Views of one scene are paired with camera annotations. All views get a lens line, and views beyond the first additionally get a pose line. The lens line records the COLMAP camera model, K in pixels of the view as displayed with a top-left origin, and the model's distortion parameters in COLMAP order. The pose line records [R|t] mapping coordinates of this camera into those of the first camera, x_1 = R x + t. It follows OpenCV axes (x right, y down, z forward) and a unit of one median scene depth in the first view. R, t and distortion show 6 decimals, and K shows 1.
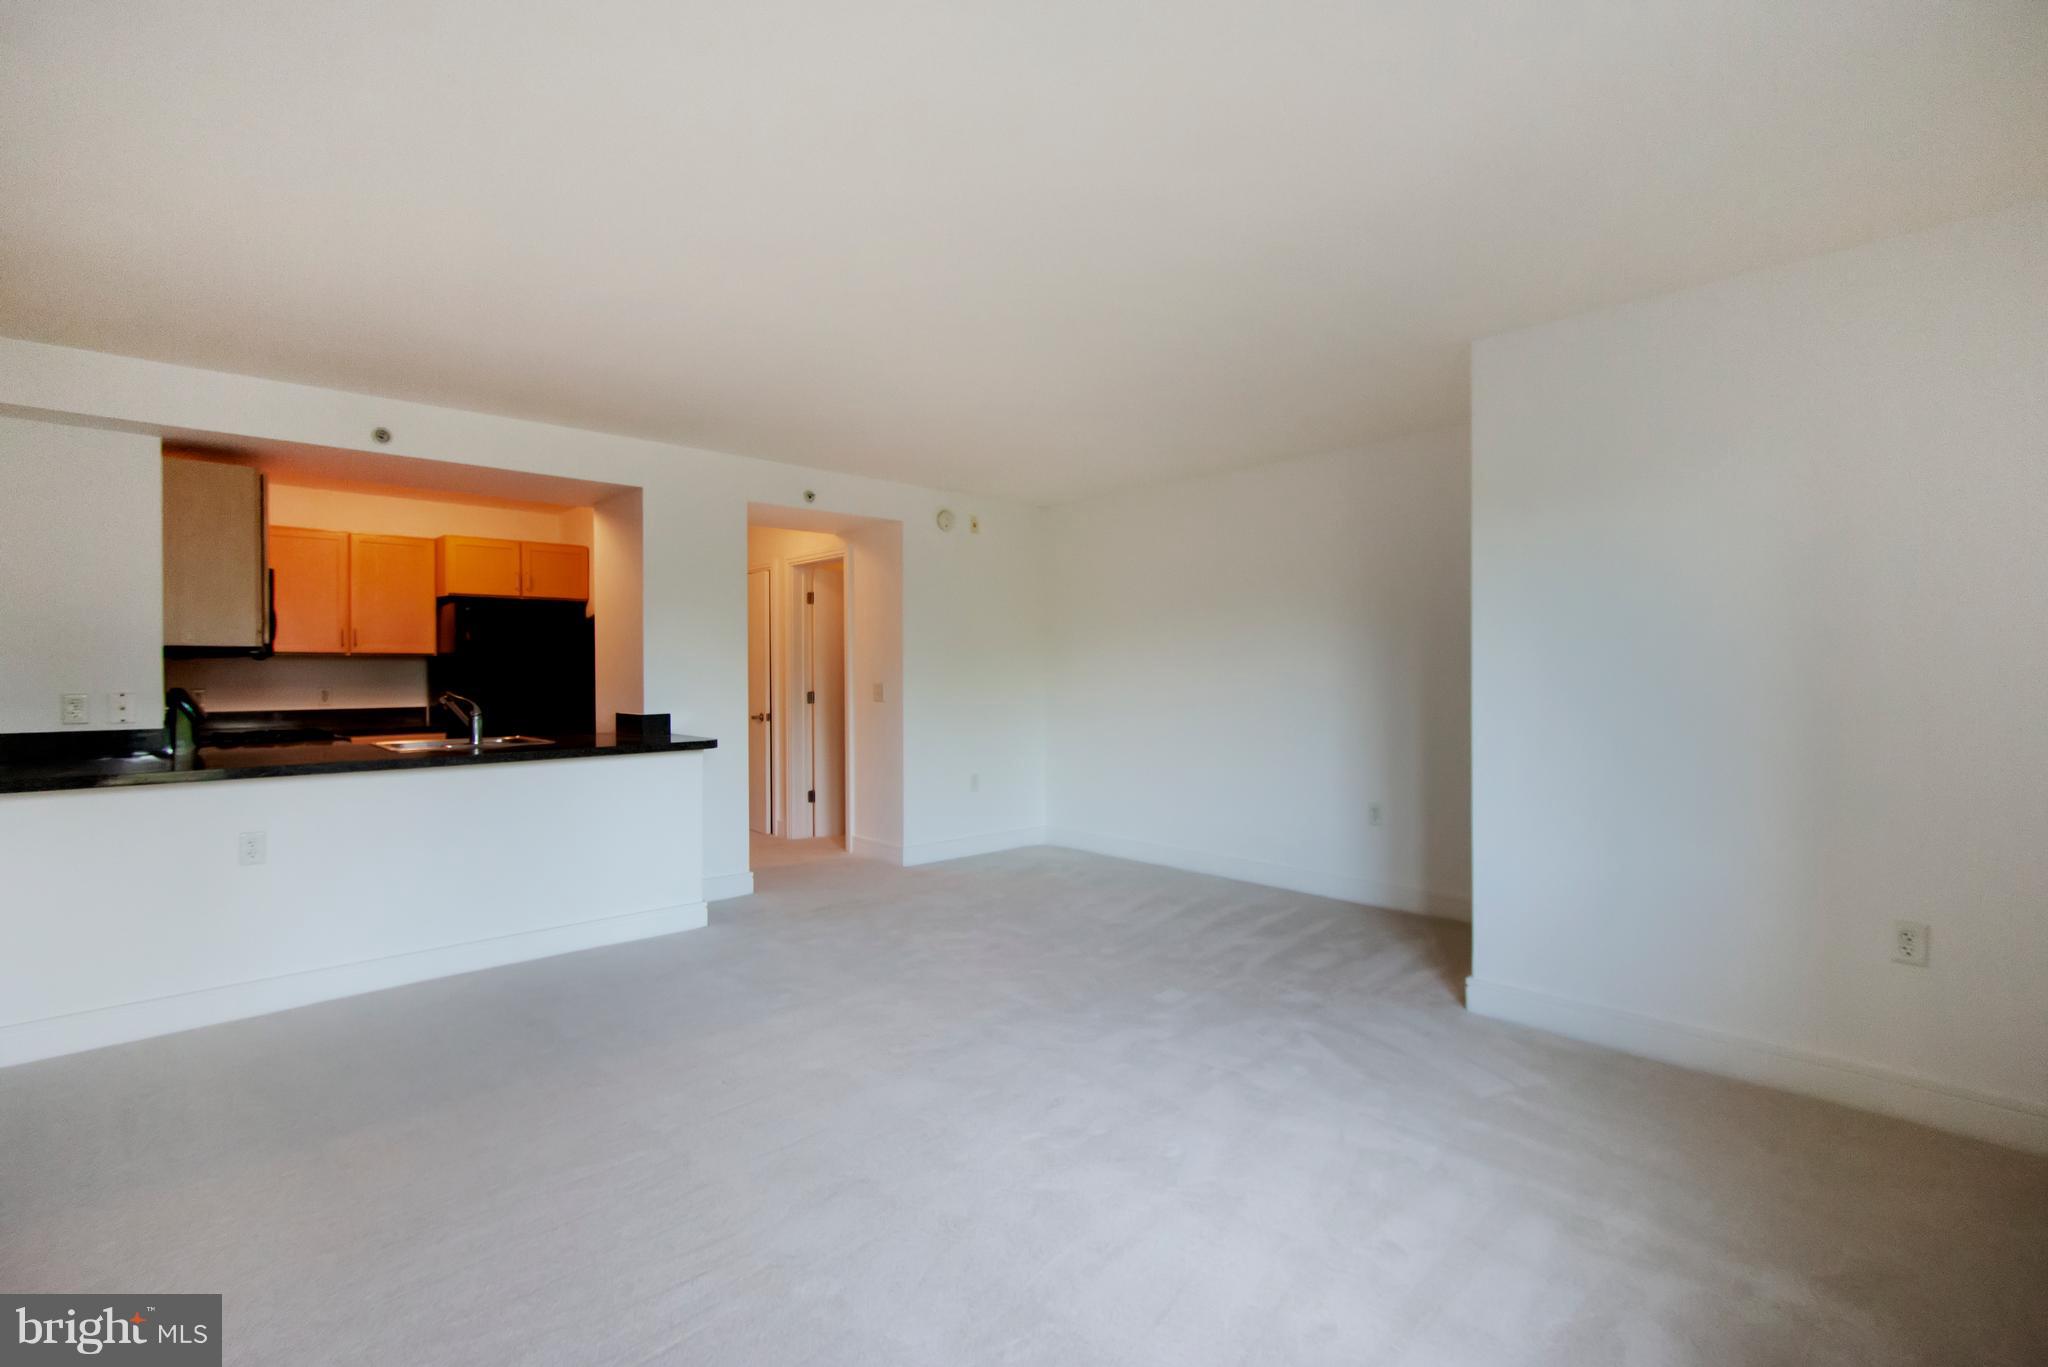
lens RADIAL K [[933.4, 0, 1053.8], [0, 933.4, 683.6], [0, 0, 1]] dist [-0.000604, 0.000122]
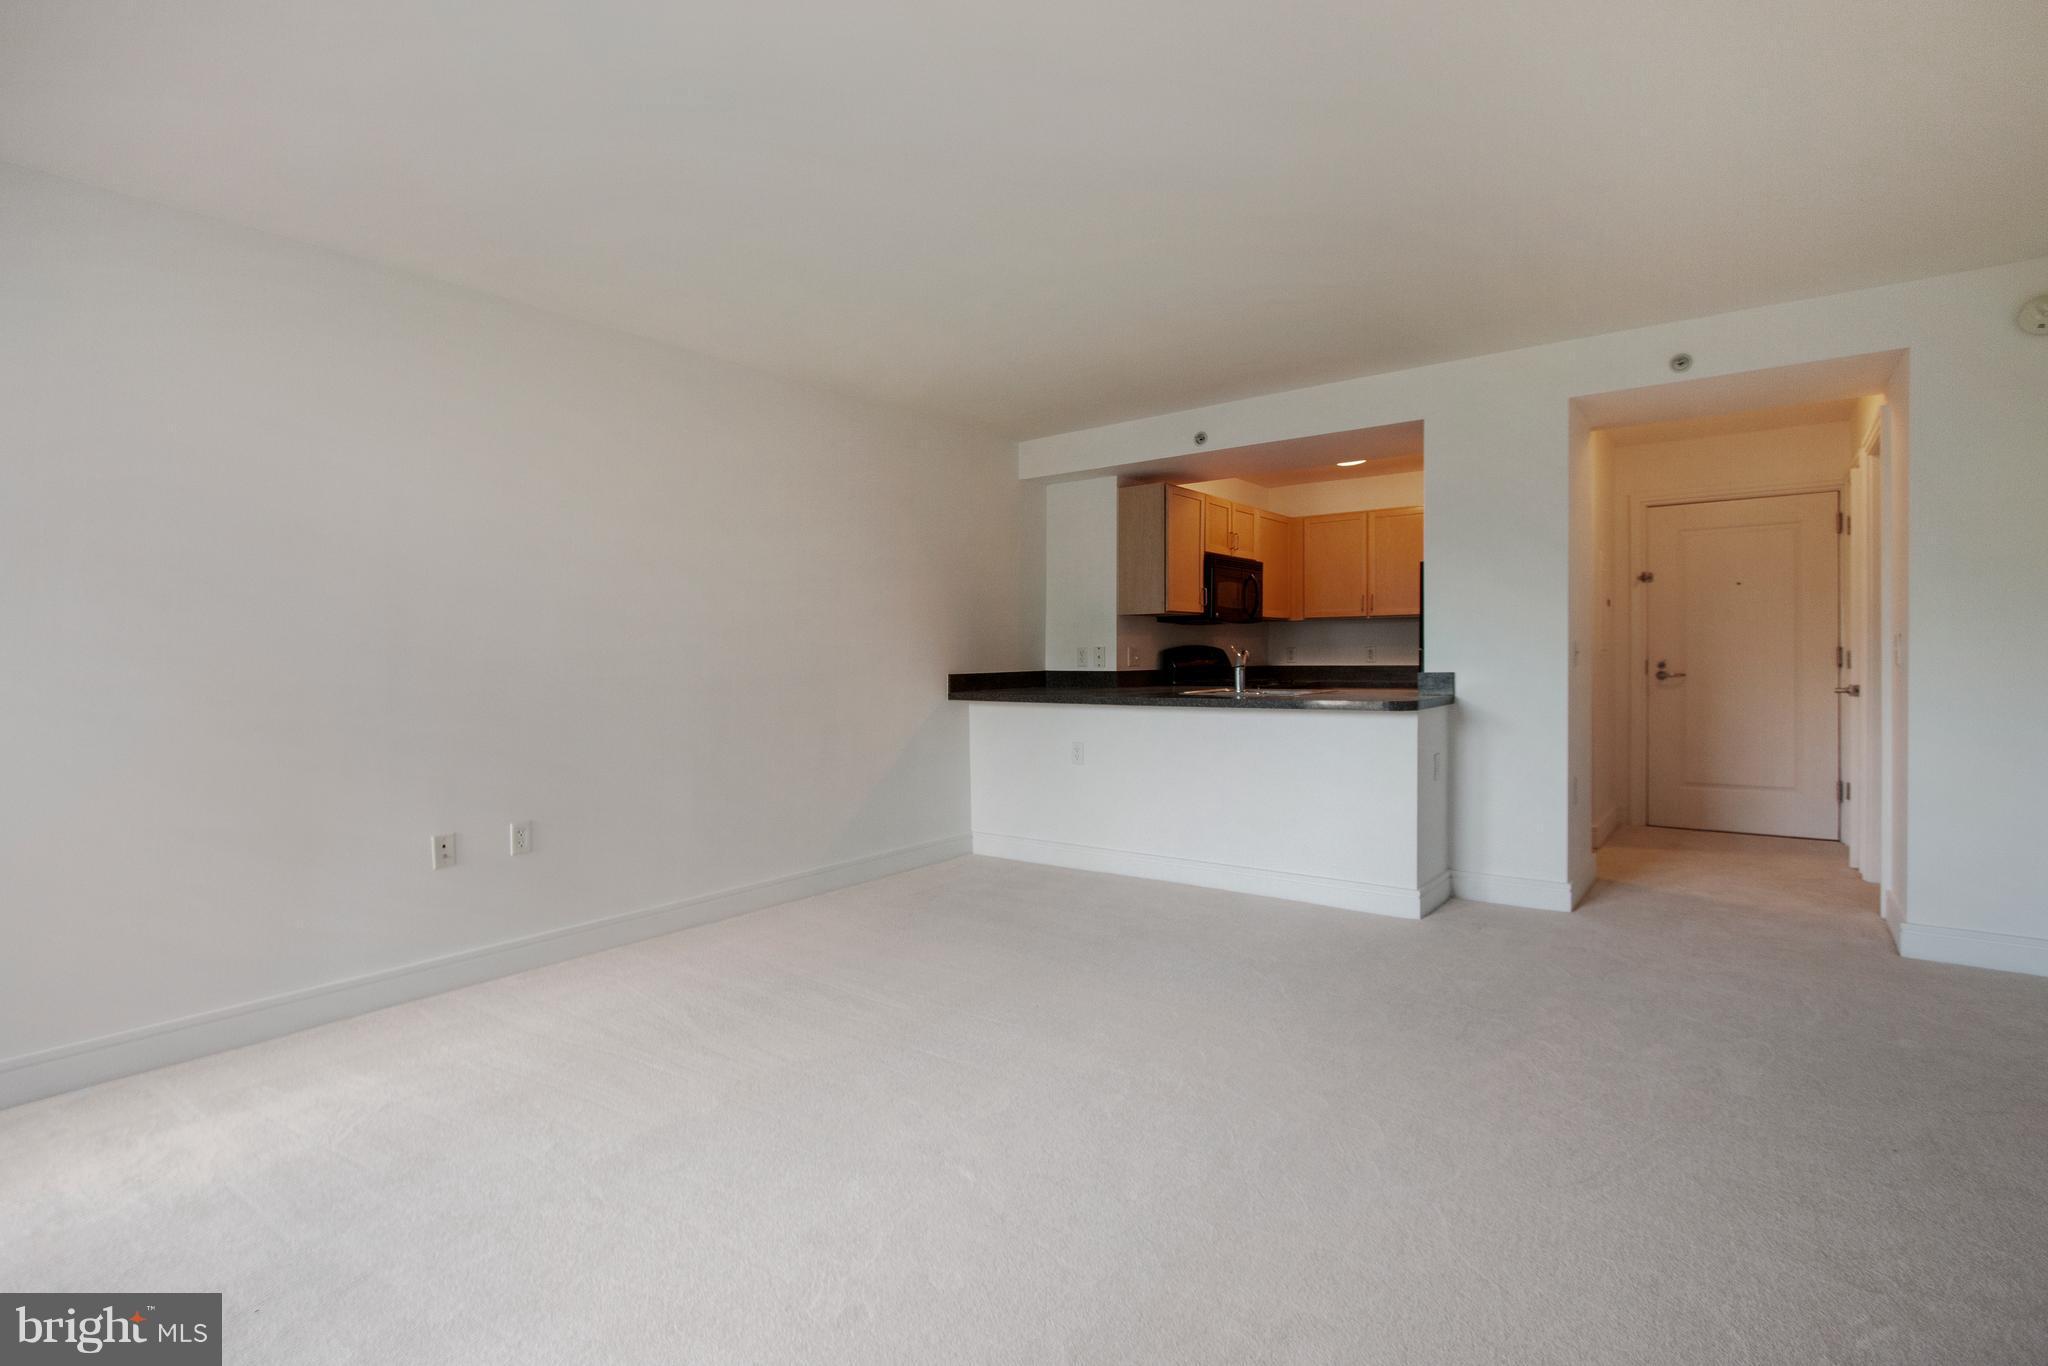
lens RADIAL K [[979.3, 0, 1032.6], [0, 979.3, 669.6], [0, 0, 1]] dist [-0.021359, 0.000376]
pose [[0.136087, 0.017029, -0.990550, 0.370323], [-0.000737, 0.999854, 0.017088, 0.012161], [0.990697, -0.001595, 0.136080, 0.419746]]
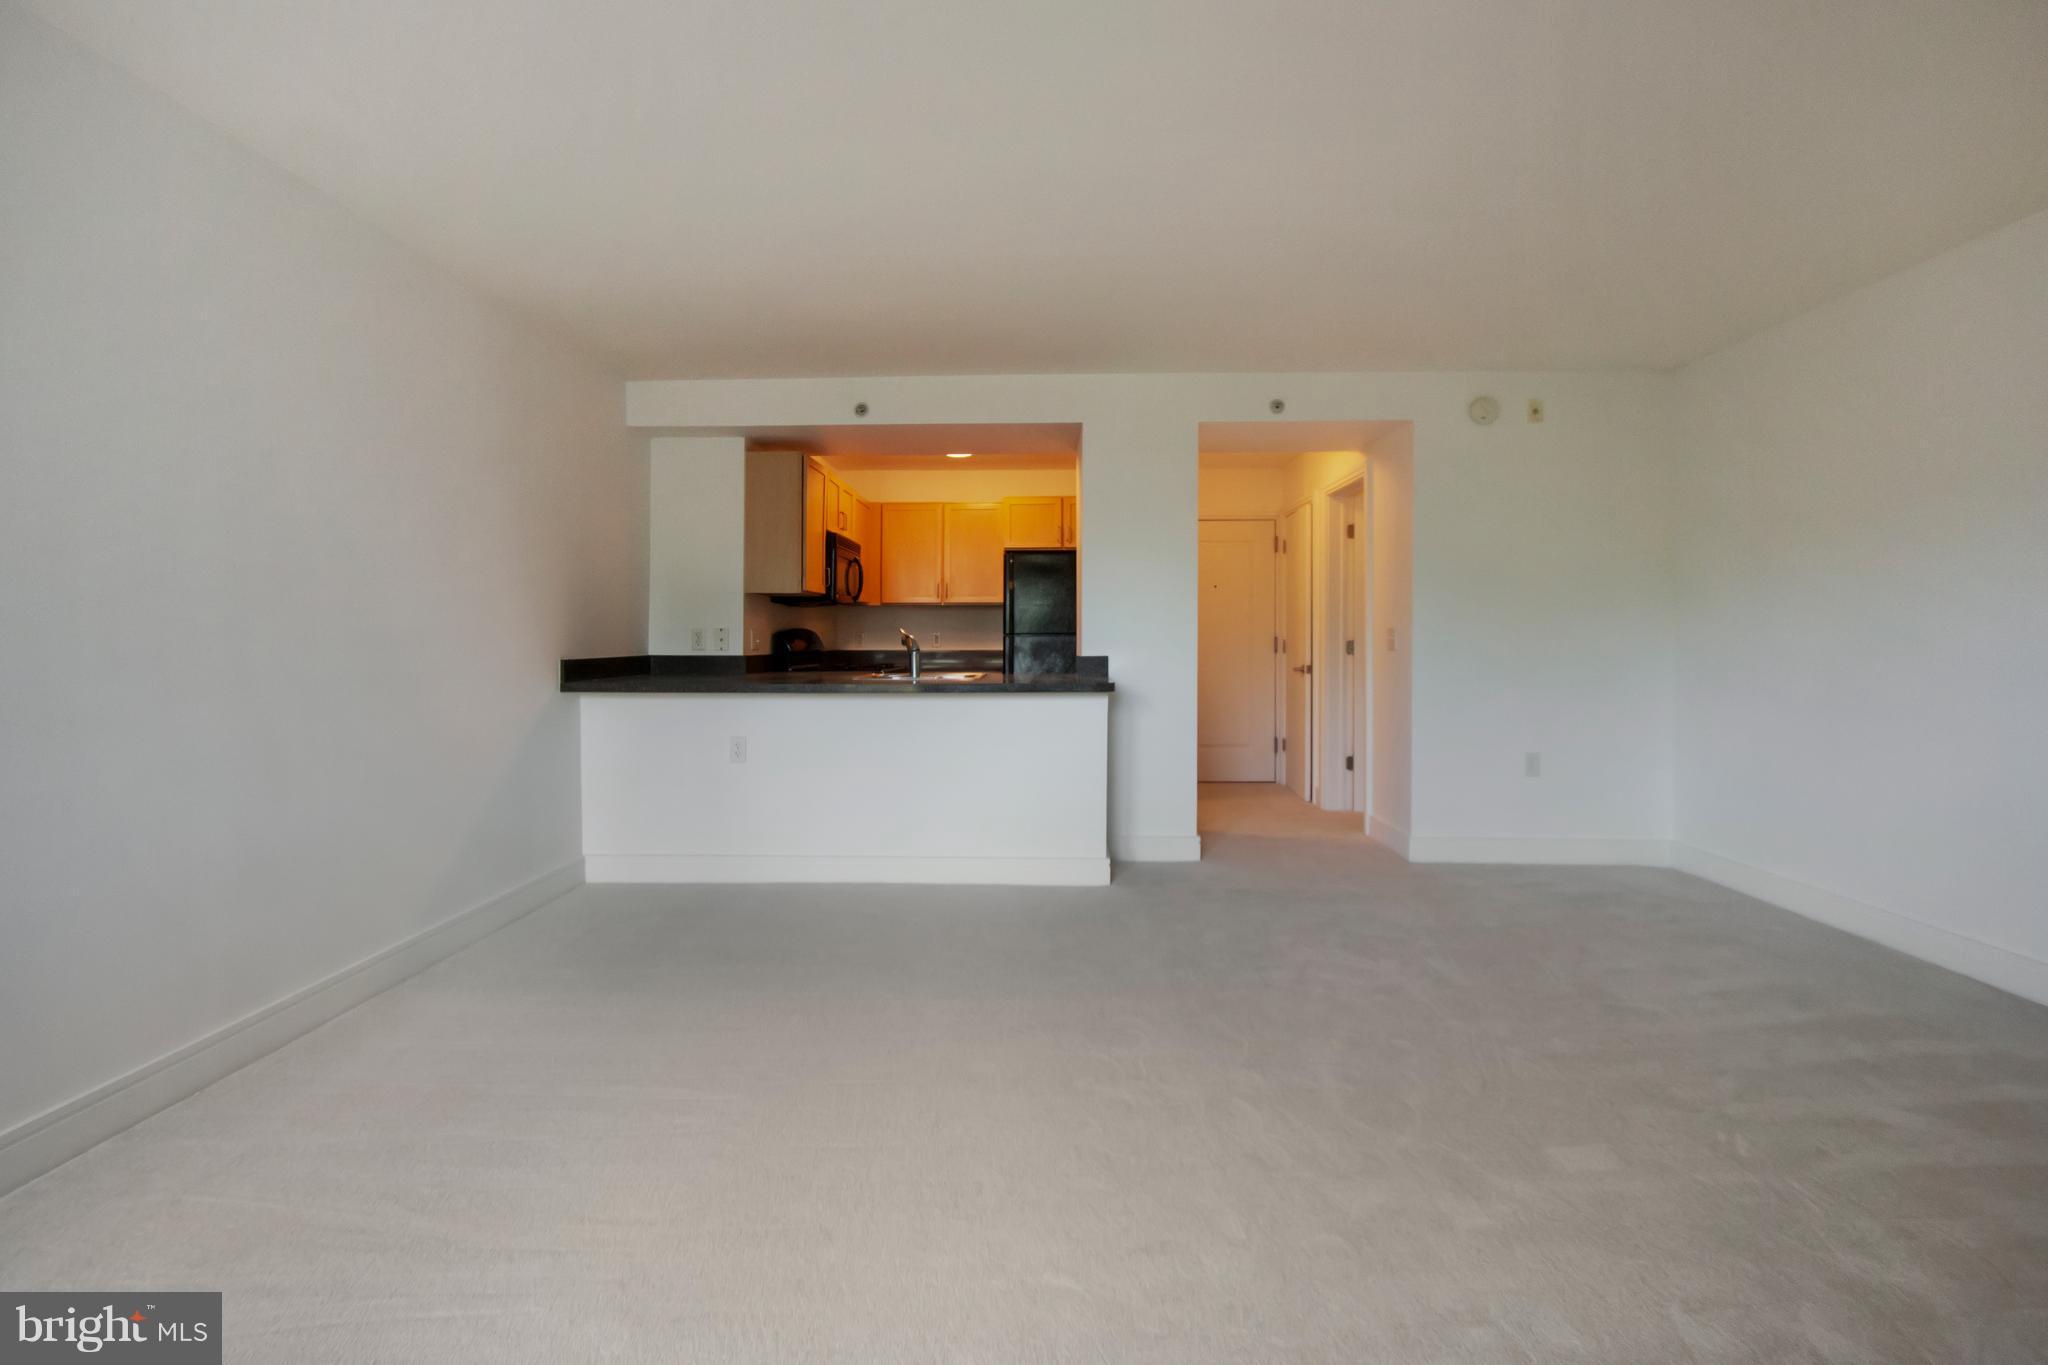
lens RADIAL K [[938.5, 0, 1027.8], [0, 938.5, 656.4], [0, 0, 1]] dist [0.004930, 0.001178]
pose [[0.696208, 0.018714, -0.717596, 0.187809], [-0.010074, 0.999816, 0.016299, 0.014650], [0.717770, -0.004119, 0.696268, 0.229209]]
